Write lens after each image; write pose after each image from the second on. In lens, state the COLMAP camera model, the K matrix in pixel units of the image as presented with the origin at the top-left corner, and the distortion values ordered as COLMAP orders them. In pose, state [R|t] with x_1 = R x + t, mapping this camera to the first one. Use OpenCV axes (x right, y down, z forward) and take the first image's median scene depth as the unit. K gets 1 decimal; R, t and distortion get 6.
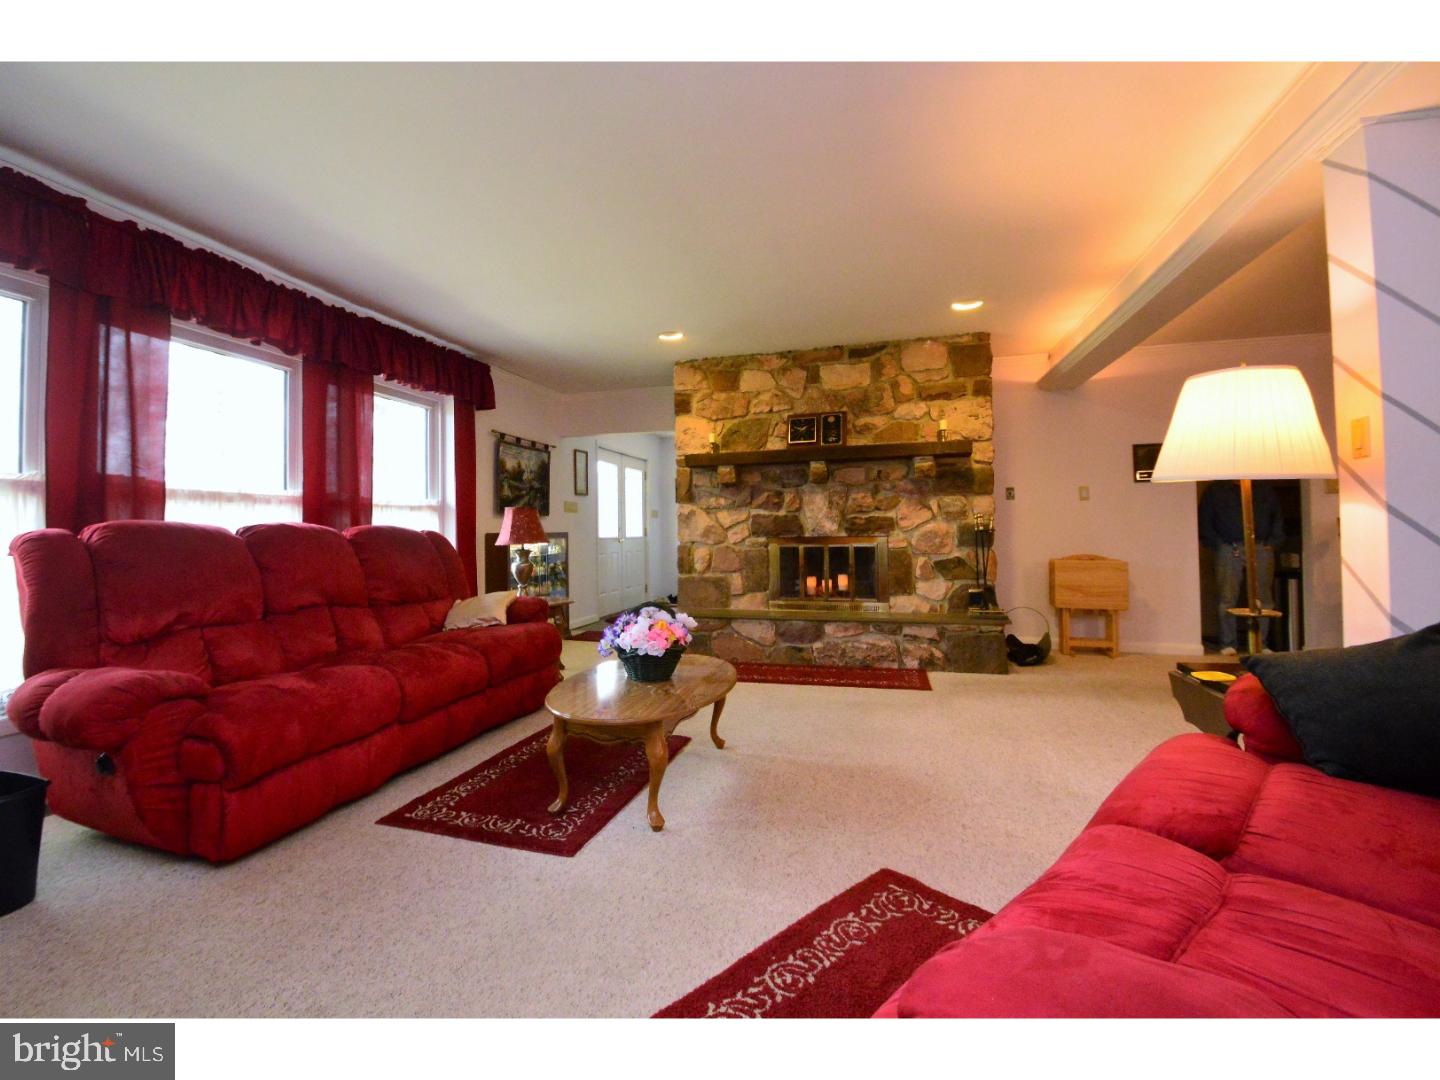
lens RADIAL K [[644.0, 0, 686.3], [0, 644.0, 514.8], [0, 0, 1]] dist [0.013986, -0.014820]
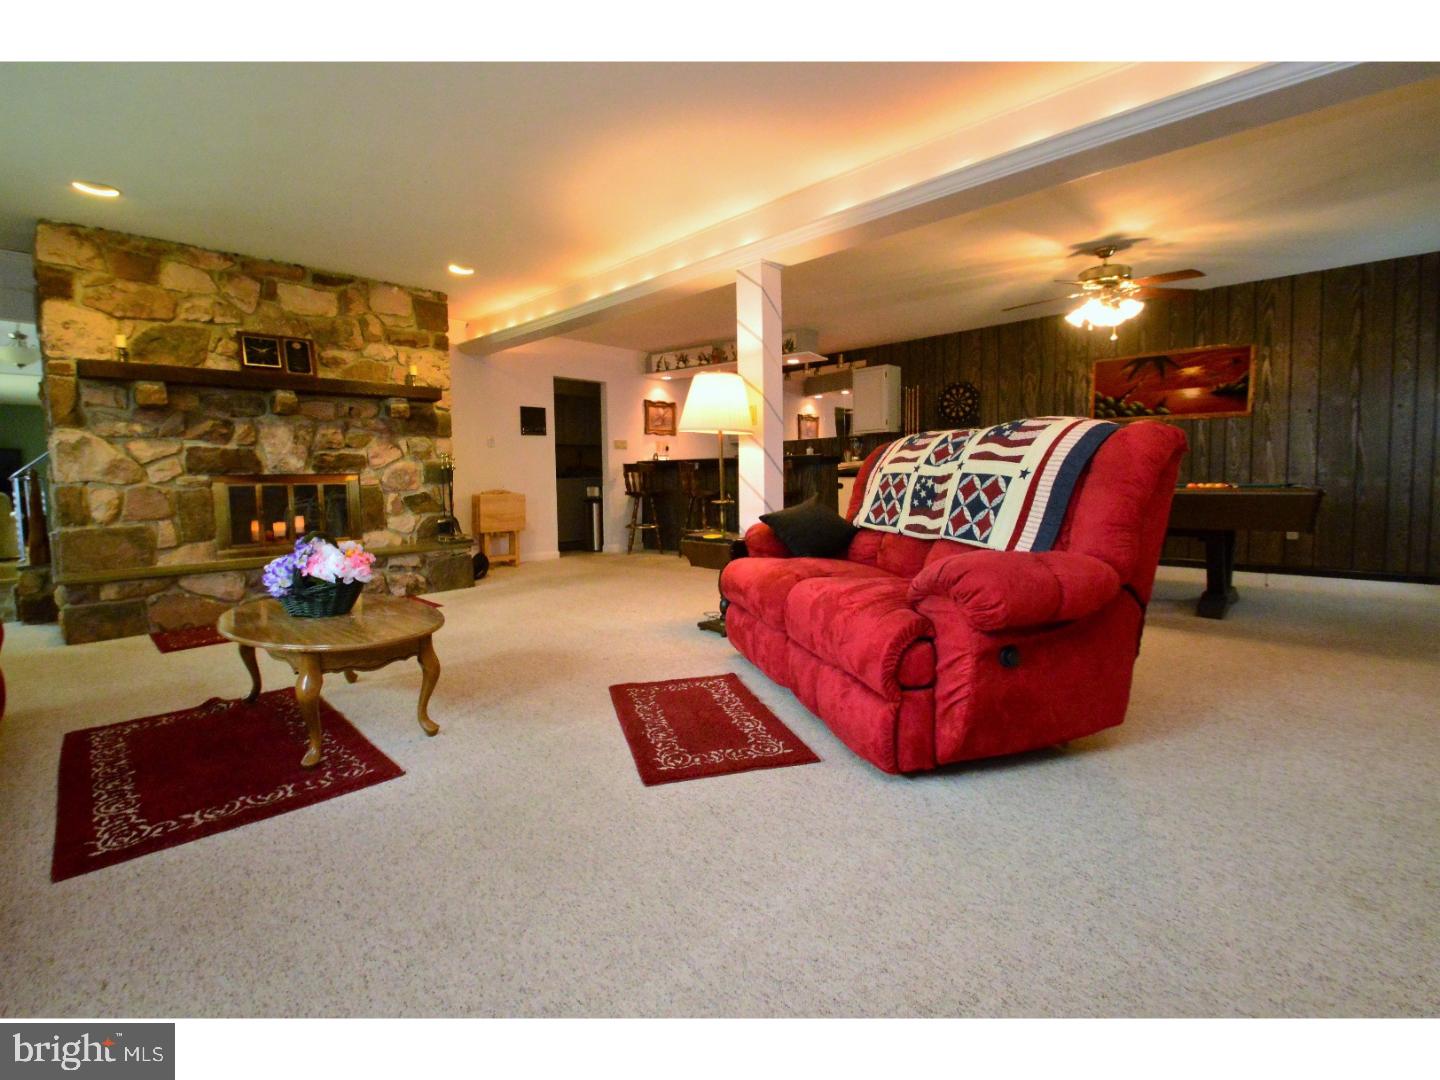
lens RADIAL K [[644.0, 0, 686.3], [0, 644.0, 514.8], [0, 0, 1]] dist [0.013986, -0.014820]
pose [[0.478199, -0.048535, 0.876910, -0.325634], [-0.013755, 0.997935, 0.062734, 0.026239], [-0.878144, -0.042061, 0.476544, 0.066671]]
